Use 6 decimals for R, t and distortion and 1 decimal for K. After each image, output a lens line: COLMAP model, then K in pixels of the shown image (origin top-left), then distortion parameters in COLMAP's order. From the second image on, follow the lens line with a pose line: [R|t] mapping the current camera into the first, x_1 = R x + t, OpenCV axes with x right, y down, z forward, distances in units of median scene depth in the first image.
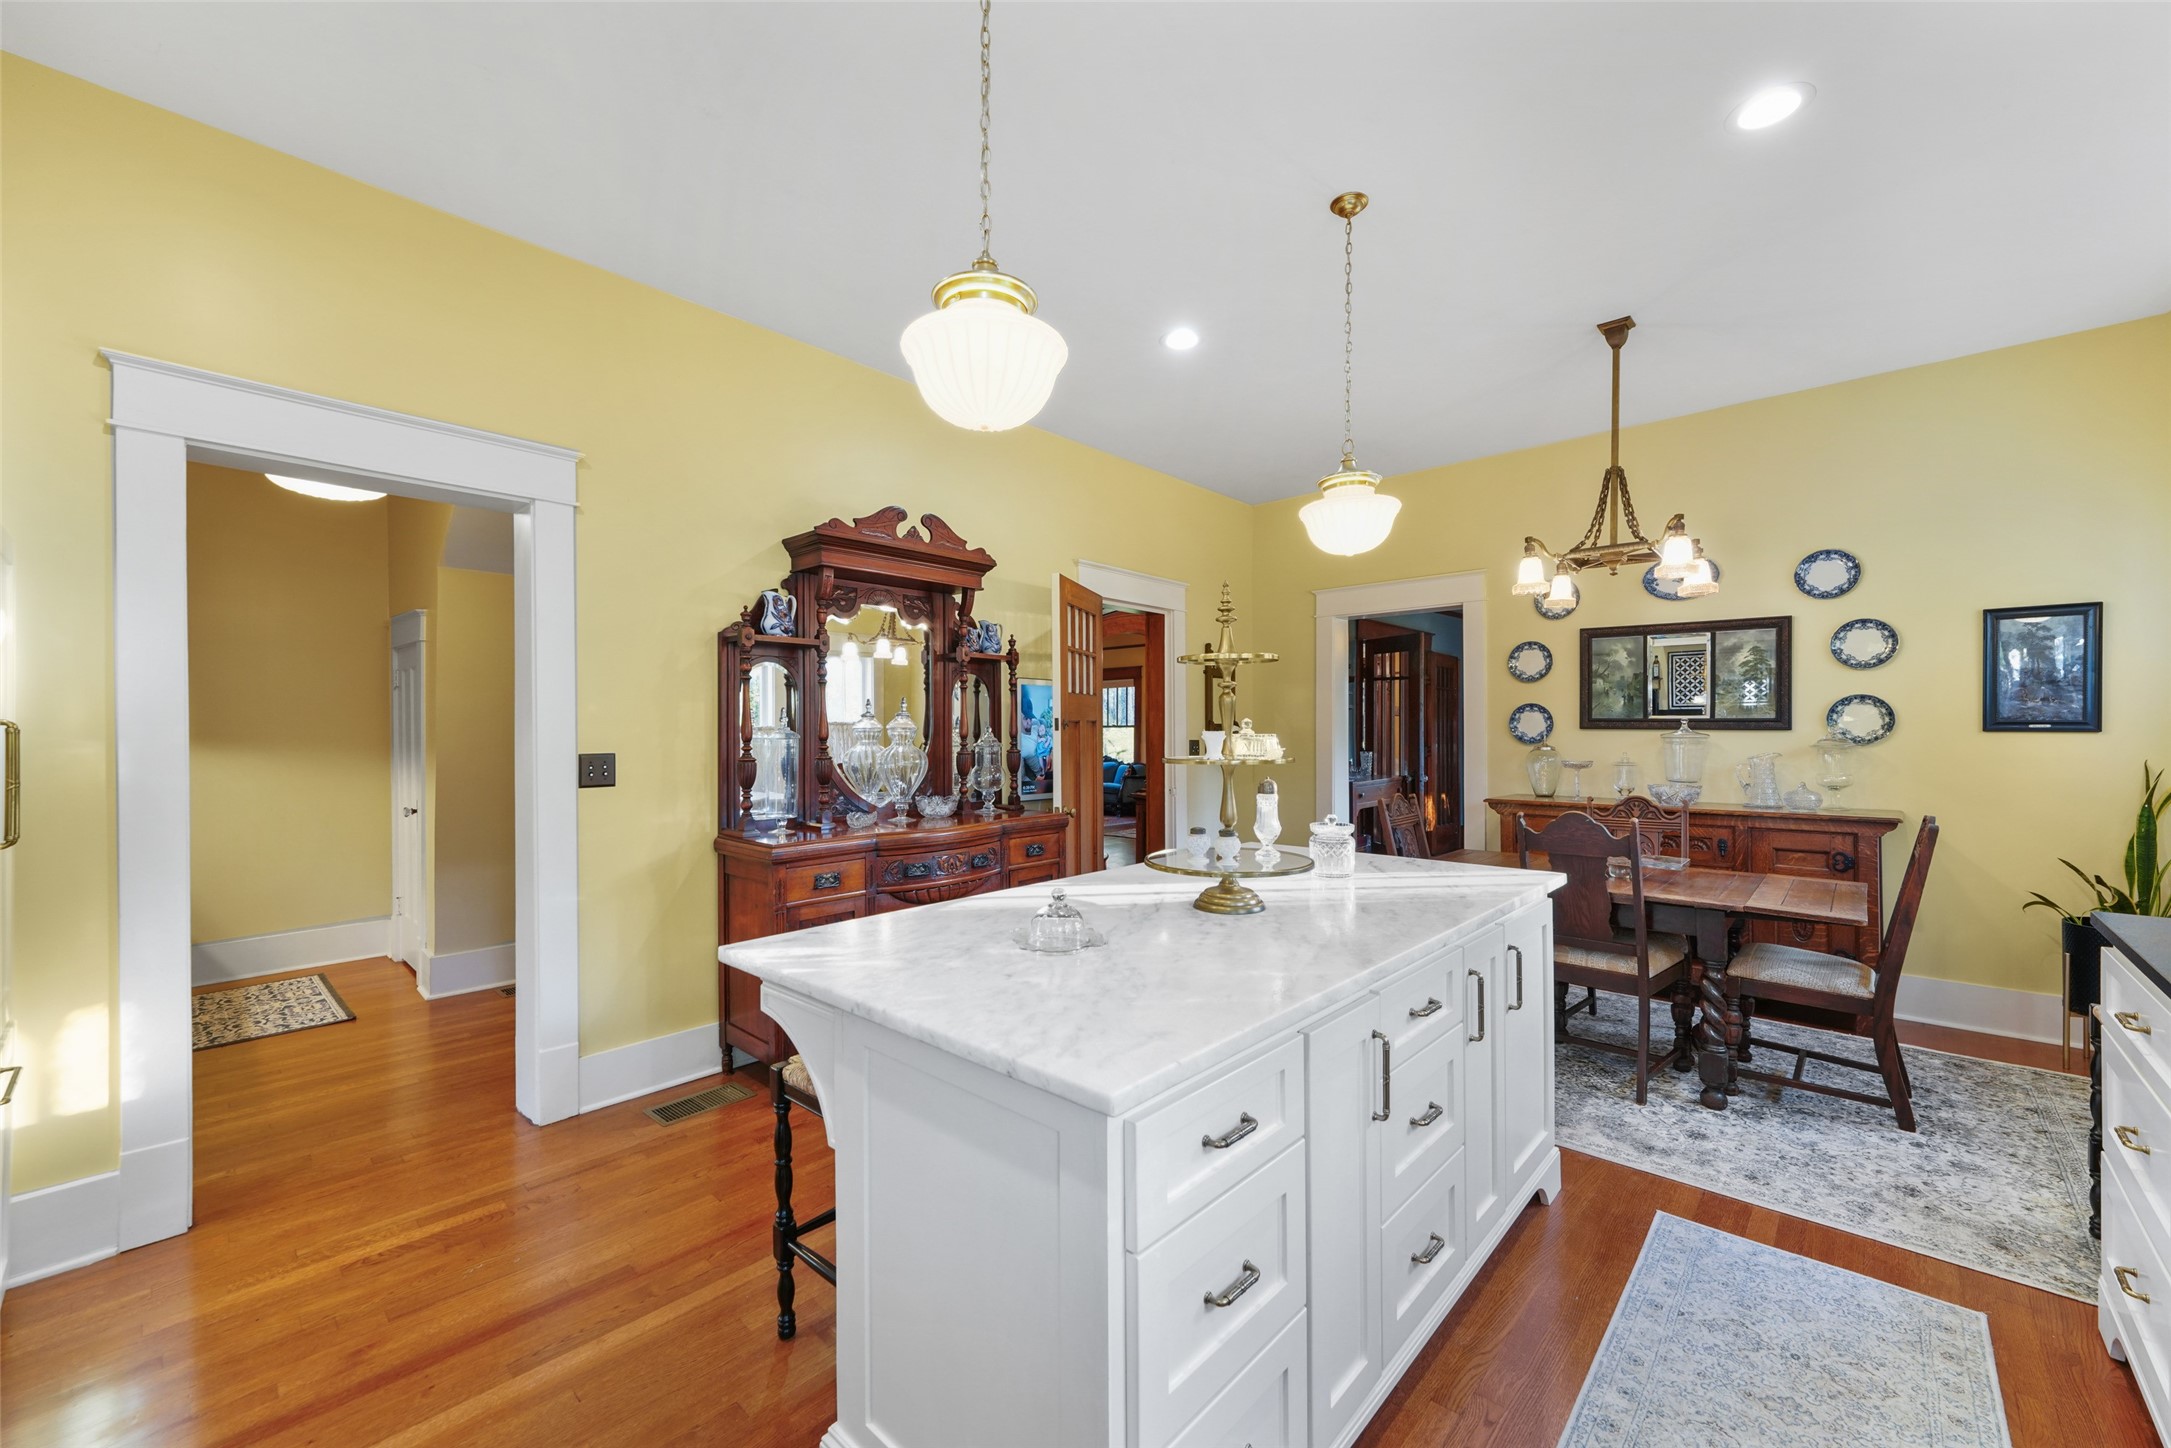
lens RADIAL K [[858.2, 0, 1077.9], [0, 858.2, 729.9], [0, 0, 1]] dist [0.003827, -0.000786]
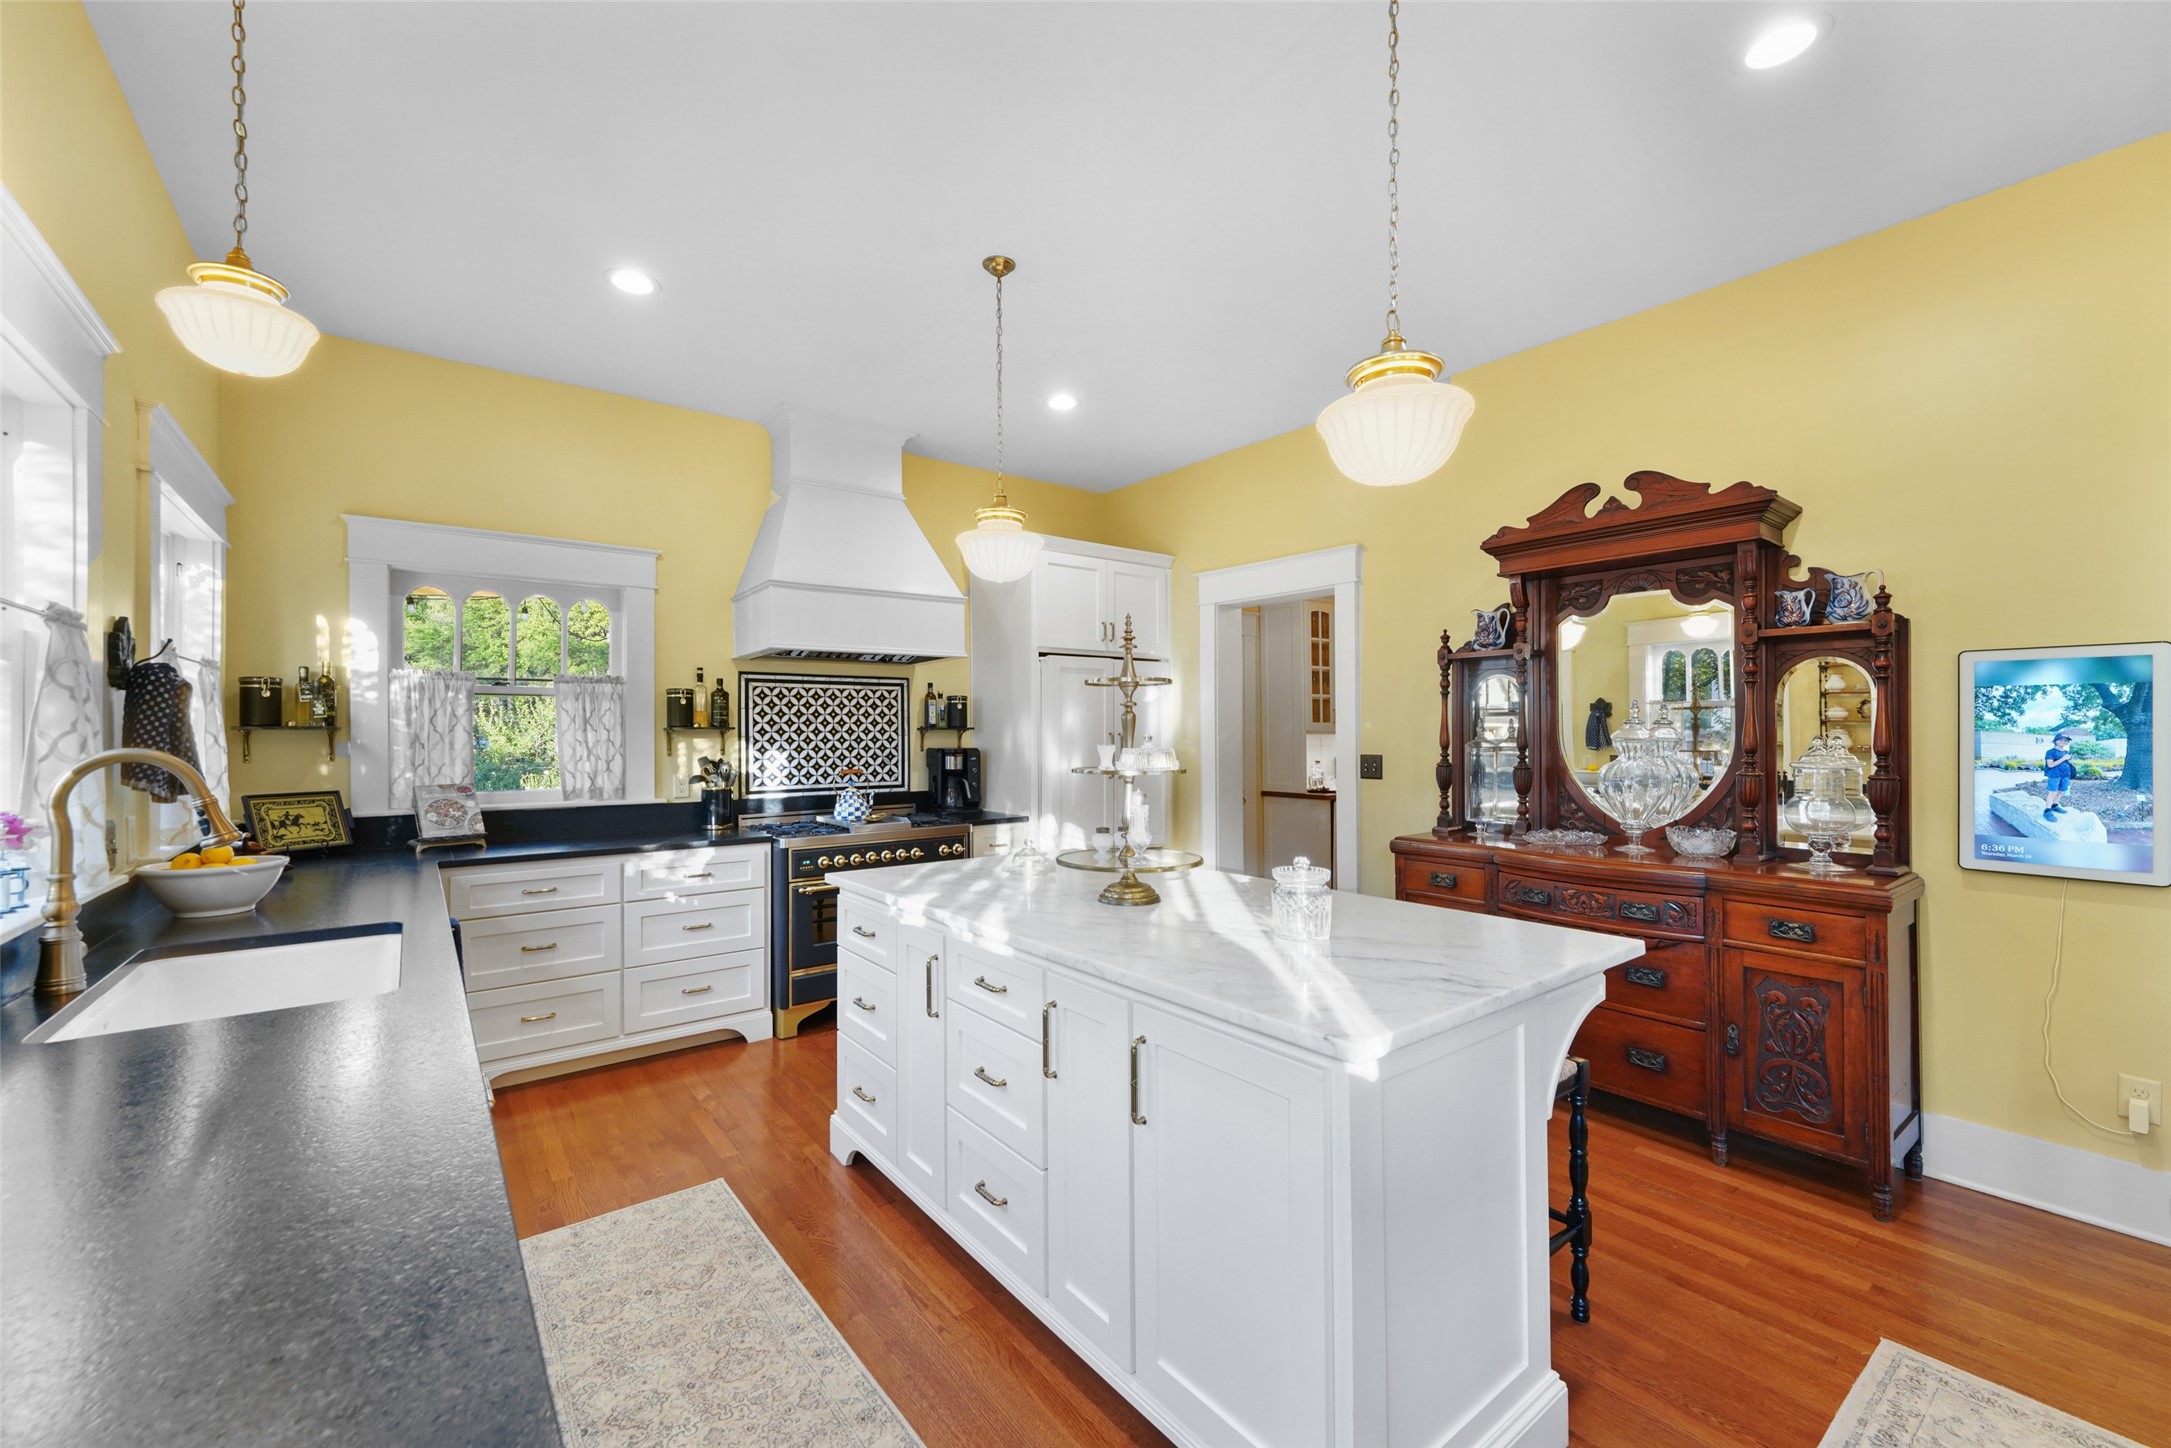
lens RADIAL K [[858.2, 0, 1079.4], [0, 858.2, 721.3], [0, 0, 1]] dist [0.003827, -0.000786]
pose [[-0.165412, -0.006069, -0.986206, 0.630360], [-0.000700, 0.999982, -0.006037, -0.011875], [0.986224, -0.000308, -0.165413, 0.551813]]
